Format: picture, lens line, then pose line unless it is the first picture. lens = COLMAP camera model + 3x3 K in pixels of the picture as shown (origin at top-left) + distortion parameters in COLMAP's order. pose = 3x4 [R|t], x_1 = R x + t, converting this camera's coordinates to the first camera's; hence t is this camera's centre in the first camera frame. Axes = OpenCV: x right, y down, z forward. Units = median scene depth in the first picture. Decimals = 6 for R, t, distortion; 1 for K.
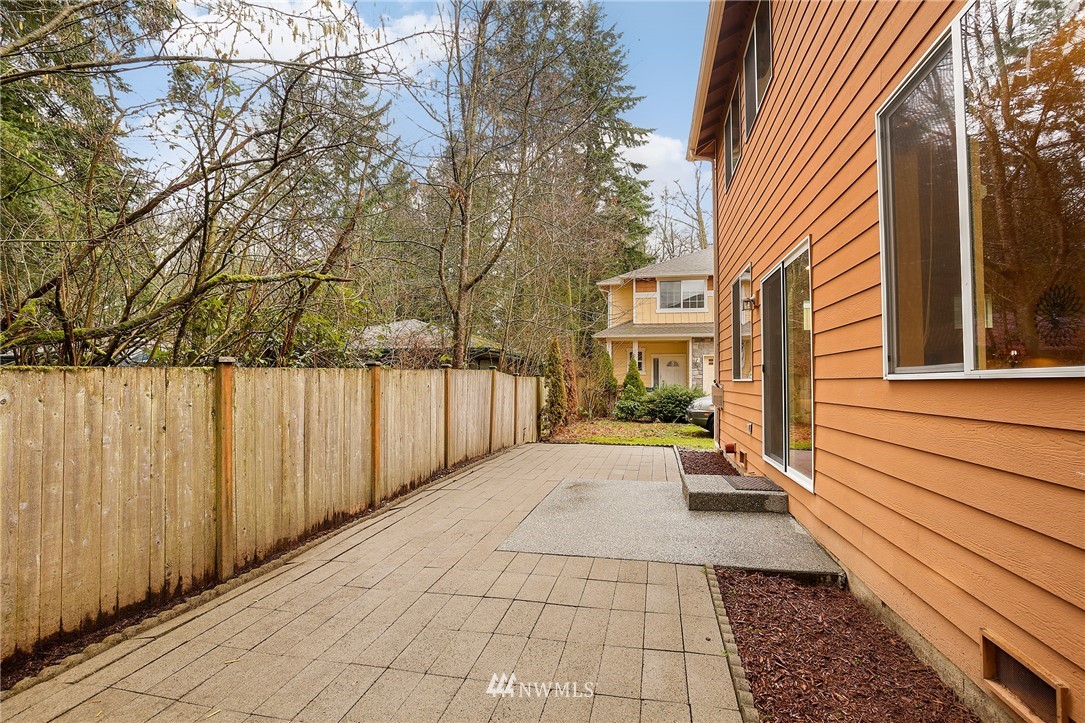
lens RADIAL K [[497.8, 0, 544.3], [0, 497.8, 364.6], [0, 0, 1]] dist [-0.029502, 0.001373]
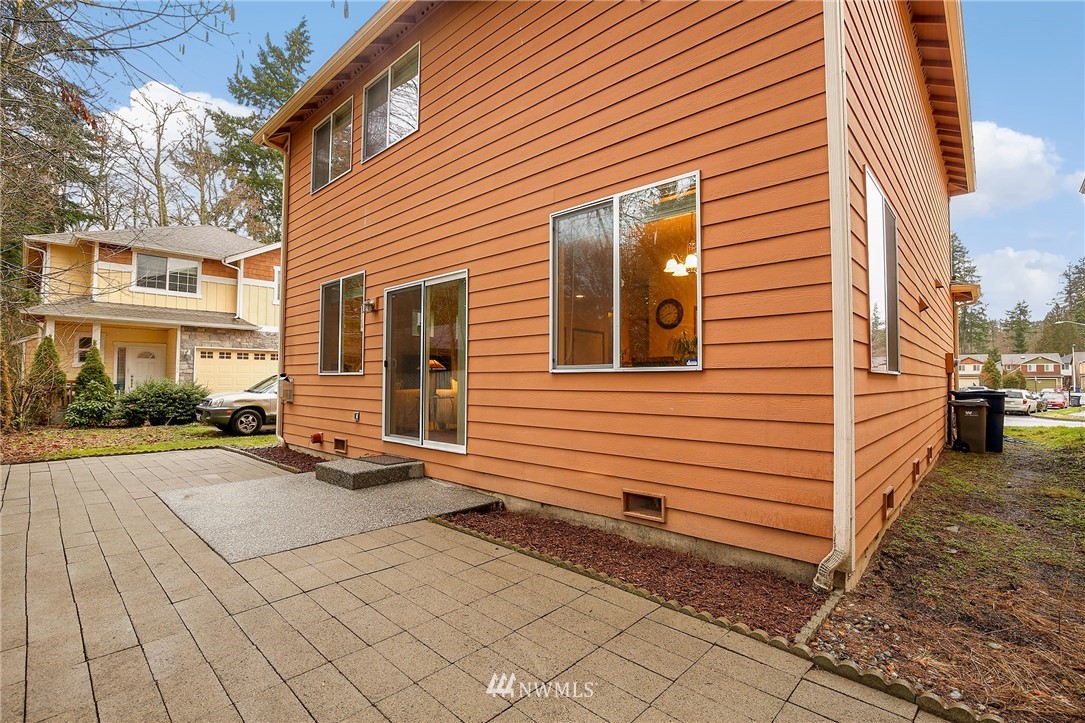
lens RADIAL K [[497.8, 0, 544.3], [0, 497.8, 364.6], [0, 0, 1]] dist [-0.029502, 0.001373]
pose [[0.512072, 0.025022, 0.858578, -0.560105], [-0.030557, 0.999474, -0.010904, 0.015672], [-0.858399, -0.020652, 0.512567, 0.088247]]
